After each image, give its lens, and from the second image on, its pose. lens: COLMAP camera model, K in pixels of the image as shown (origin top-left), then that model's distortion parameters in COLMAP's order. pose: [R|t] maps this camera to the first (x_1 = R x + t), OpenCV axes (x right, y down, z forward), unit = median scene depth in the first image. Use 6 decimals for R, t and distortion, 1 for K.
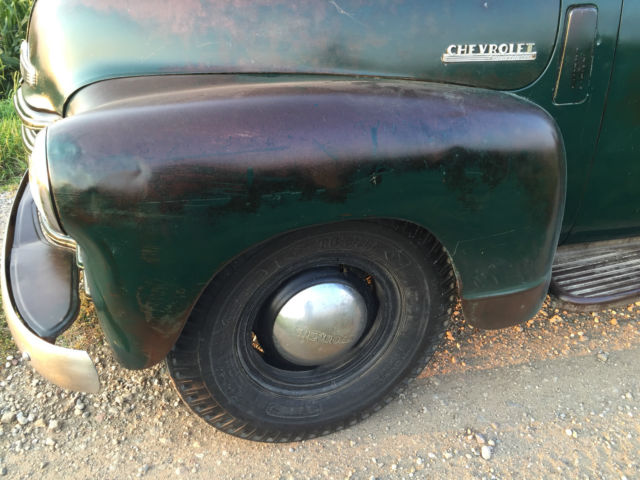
lens RADIAL K [[545.2, 0, 320.0], [0, 545.2, 240.0], [0, 0, 1]] dist [0.085463, -0.110863]
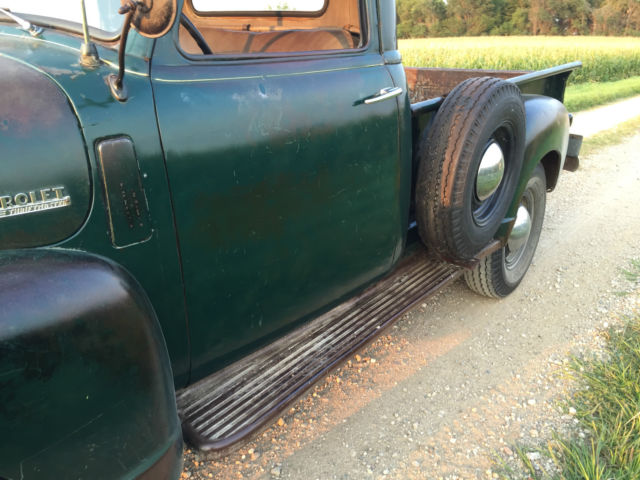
lens RADIAL K [[545.2, 0, 320.0], [0, 545.2, 240.0], [0, 0, 1]] dist [0.085463, -0.110863]
pose [[0.837564, -0.200318, 0.508290, 0.229314], [0.270731, 0.960274, -0.067667, -0.102545], [-0.474543, 0.194286, 0.858523, 0.117443]]
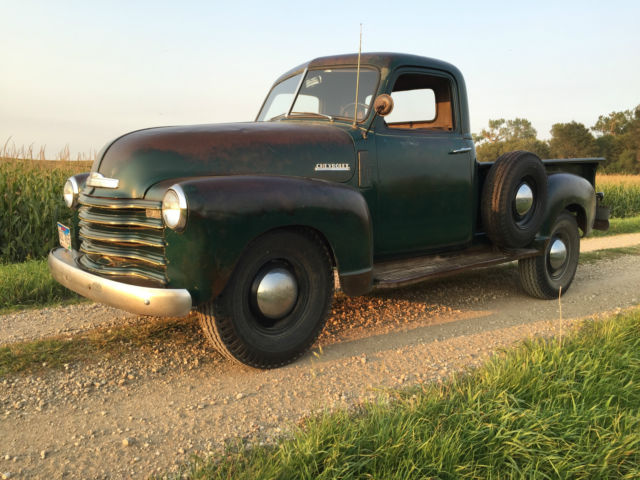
lens RADIAL K [[545.2, 0, 320.0], [0, 545.2, 240.0], [0, 0, 1]] dist [0.085463, -0.110863]
pose [[0.922716, -0.049878, 0.382240, -0.562425], [0.187548, 0.924408, -0.332109, 0.617628], [-0.336781, 0.378130, 0.862320, -0.773475]]
